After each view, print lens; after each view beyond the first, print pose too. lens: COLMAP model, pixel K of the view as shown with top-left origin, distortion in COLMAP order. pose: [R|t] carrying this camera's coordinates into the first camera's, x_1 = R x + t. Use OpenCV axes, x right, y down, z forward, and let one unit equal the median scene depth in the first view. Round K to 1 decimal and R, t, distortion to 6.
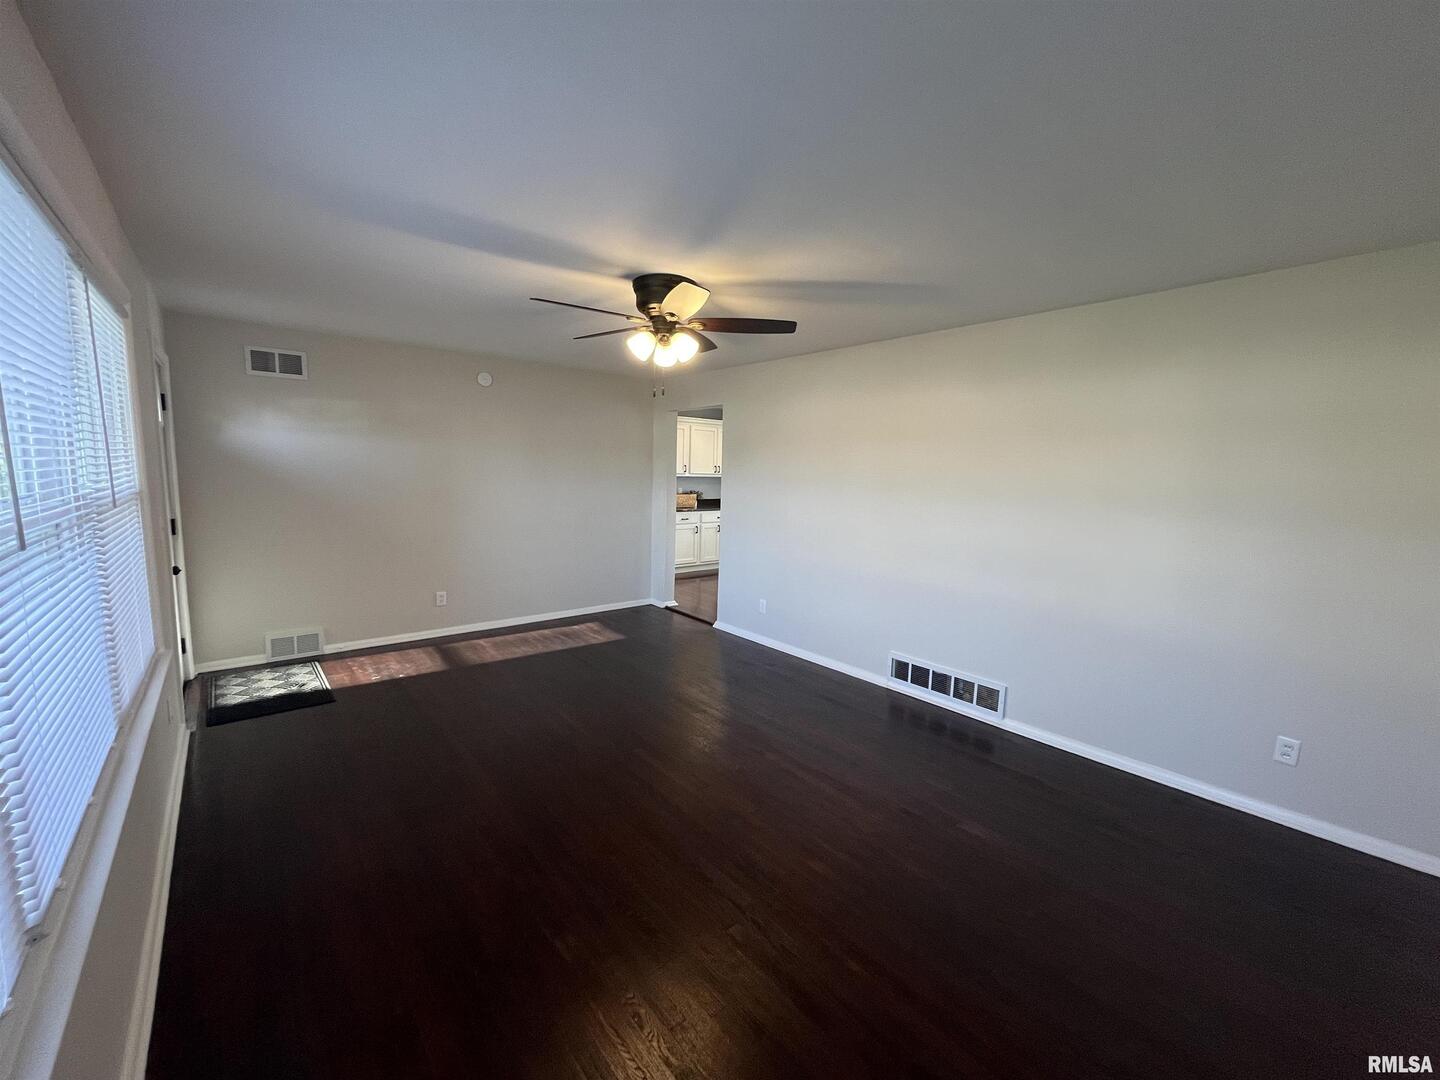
lens RADIAL K [[566.5, 0, 720.0], [0, 566.5, 540.0], [0, 0, 1]] dist [-0.000026, -0.000145]
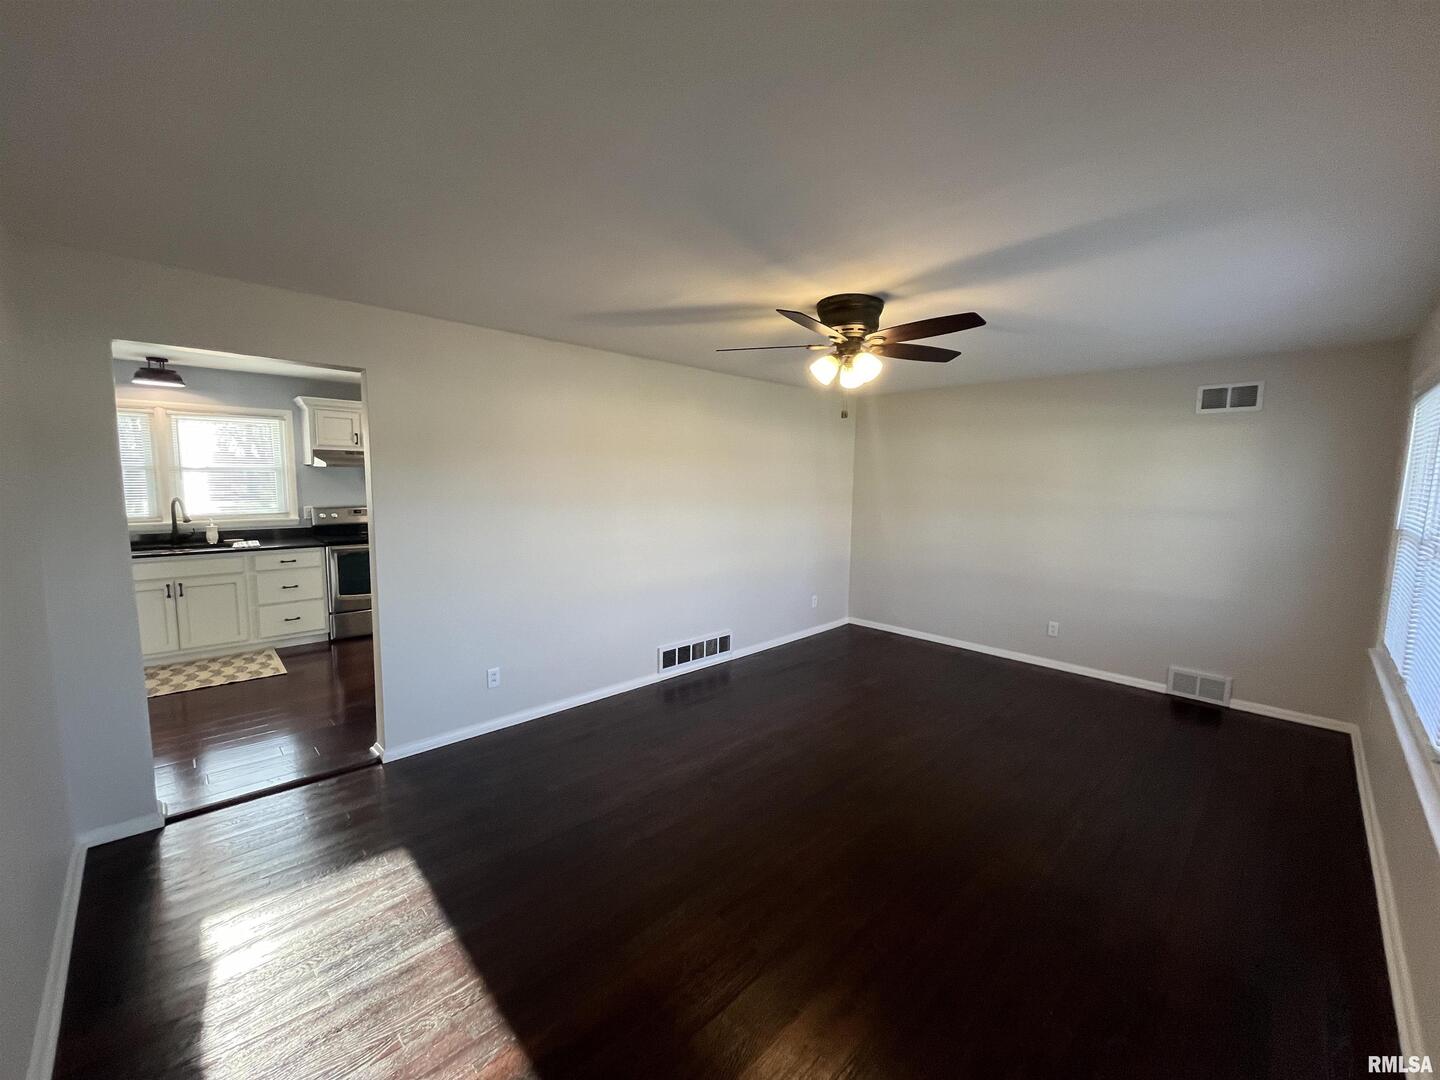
lens RADIAL K [[577.3, 0, 717.5], [0, 577.3, 539.7], [0, 0, 1]] dist [-0.002369, -0.000441]
pose [[-0.055711, -0.130875, 0.989832, -0.632904], [0.109777, 0.984559, 0.136356, -0.118756], [-0.992394, 0.116257, -0.040484, 0.738827]]
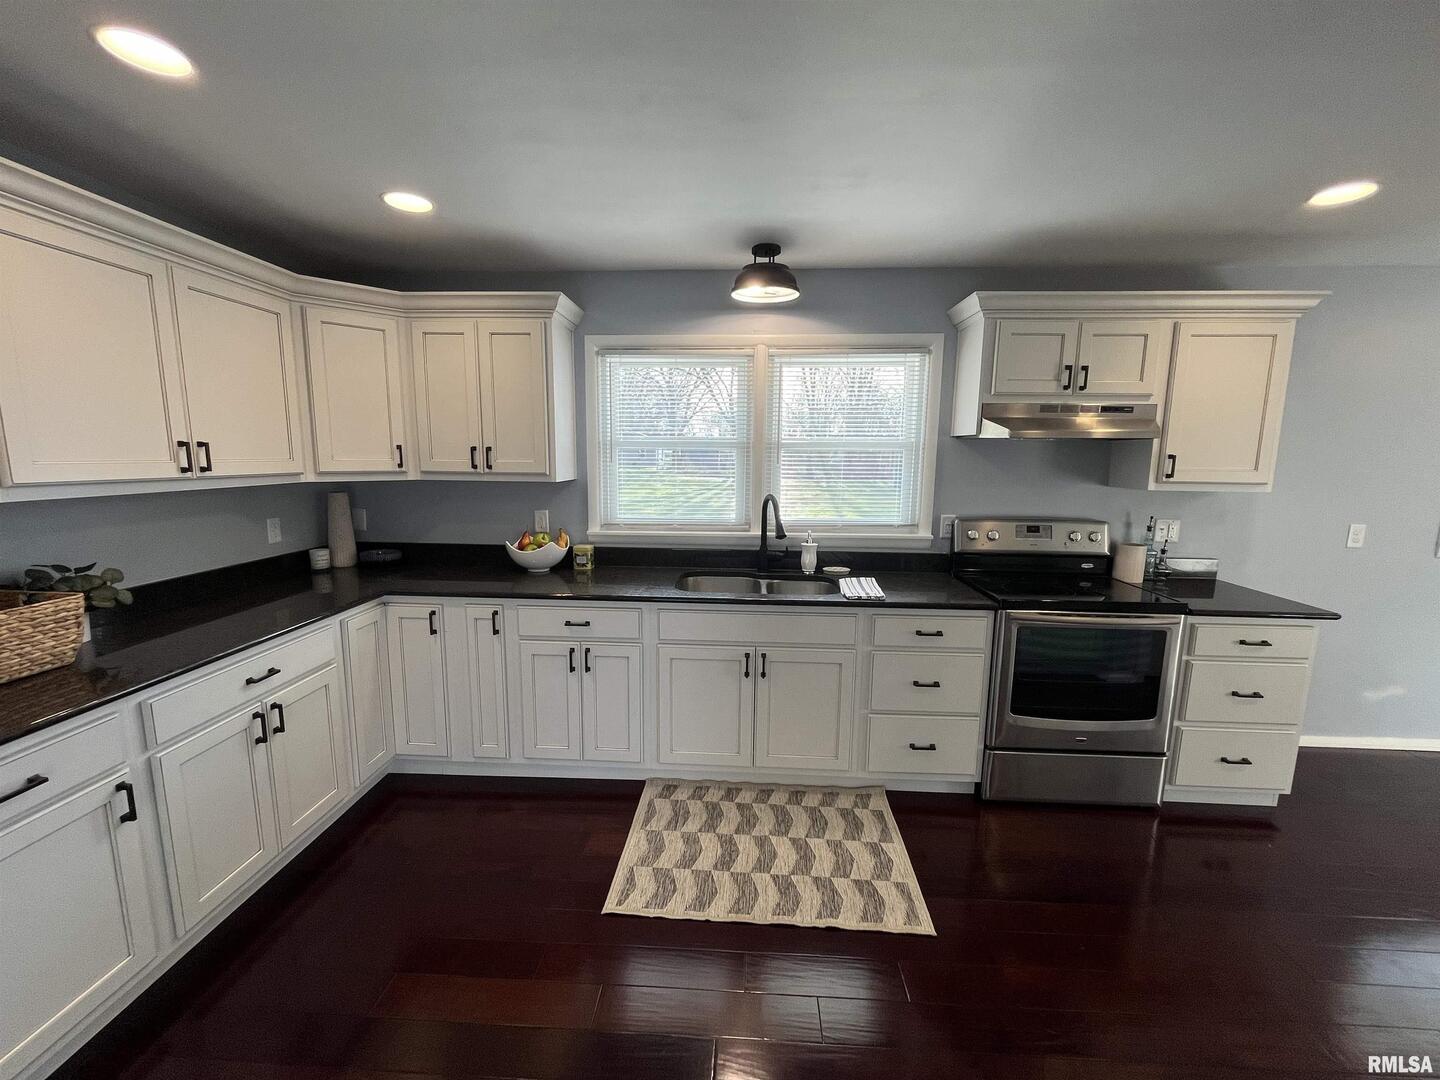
lens RADIAL K [[581.3, 0, 721.0], [0, 581.3, 538.4], [0, 0, 1]] dist [-0.000360, -0.000589]
pose [[0.693154, -0.121101, 0.710544, -0.051767], [0.096869, 0.992493, 0.074657, -0.162044], [-0.714251, 0.017081, 0.699681, 1.236236]]
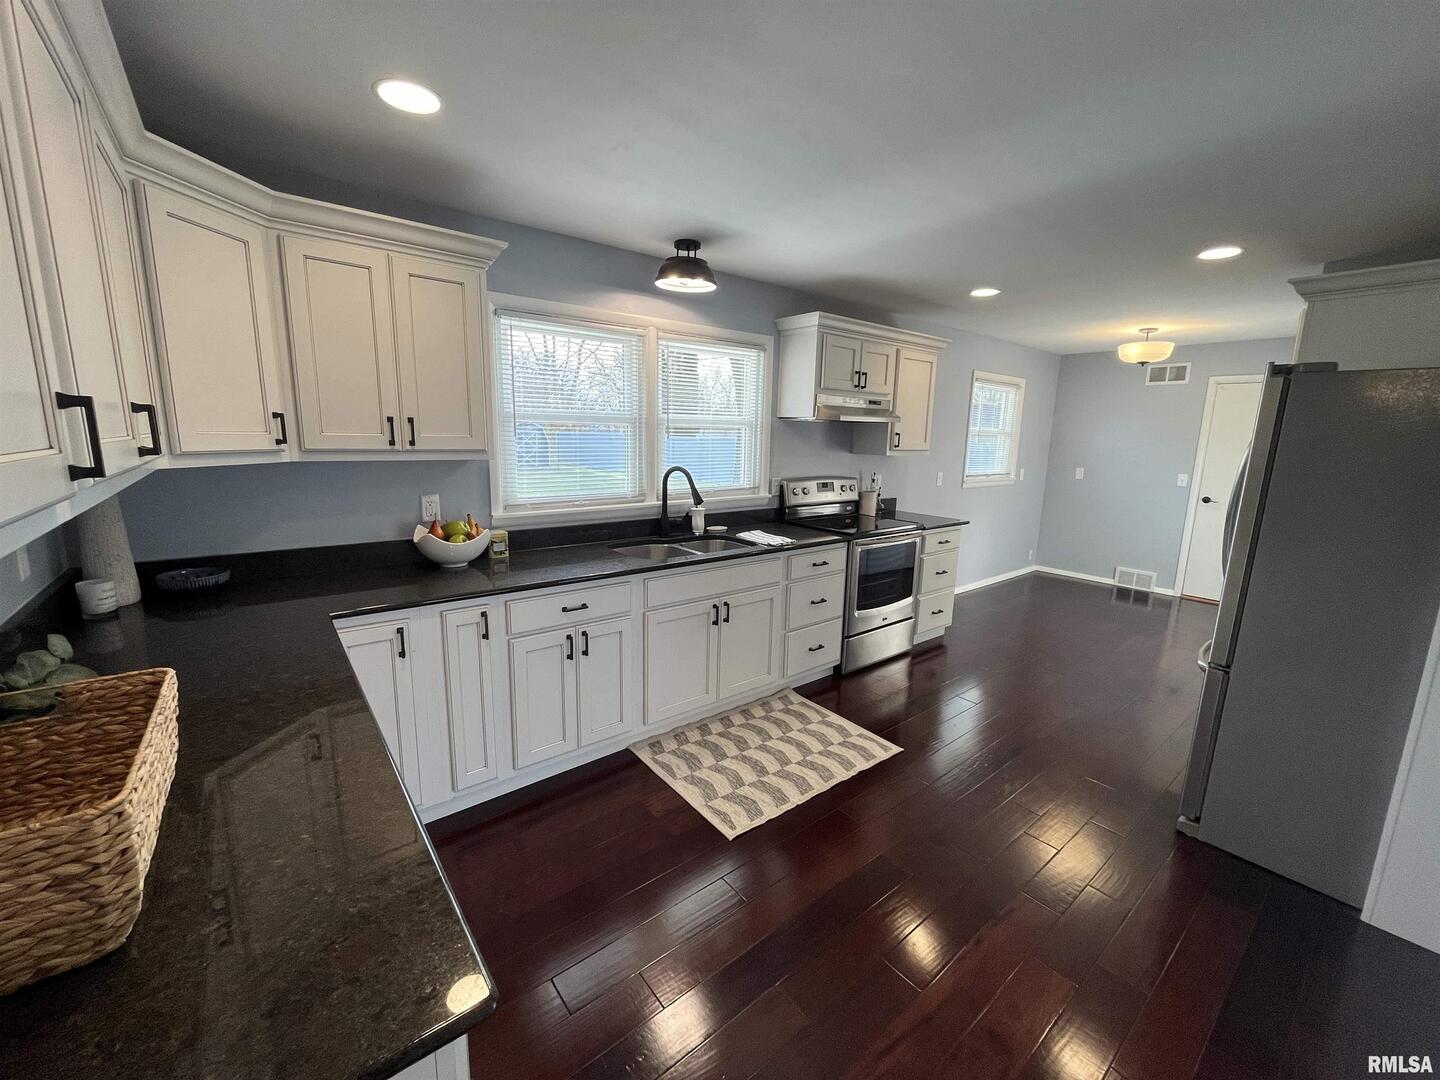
lens RADIAL K [[581.3, 0, 721.0], [0, 581.3, 538.4], [0, 0, 1]] dist [-0.000360, -0.000589]
pose [[0.036771, -0.202300, 0.978633, -0.251307], [0.104151, 0.974738, 0.197581, -0.203215], [-0.993882, 0.094660, 0.056912, 1.537861]]
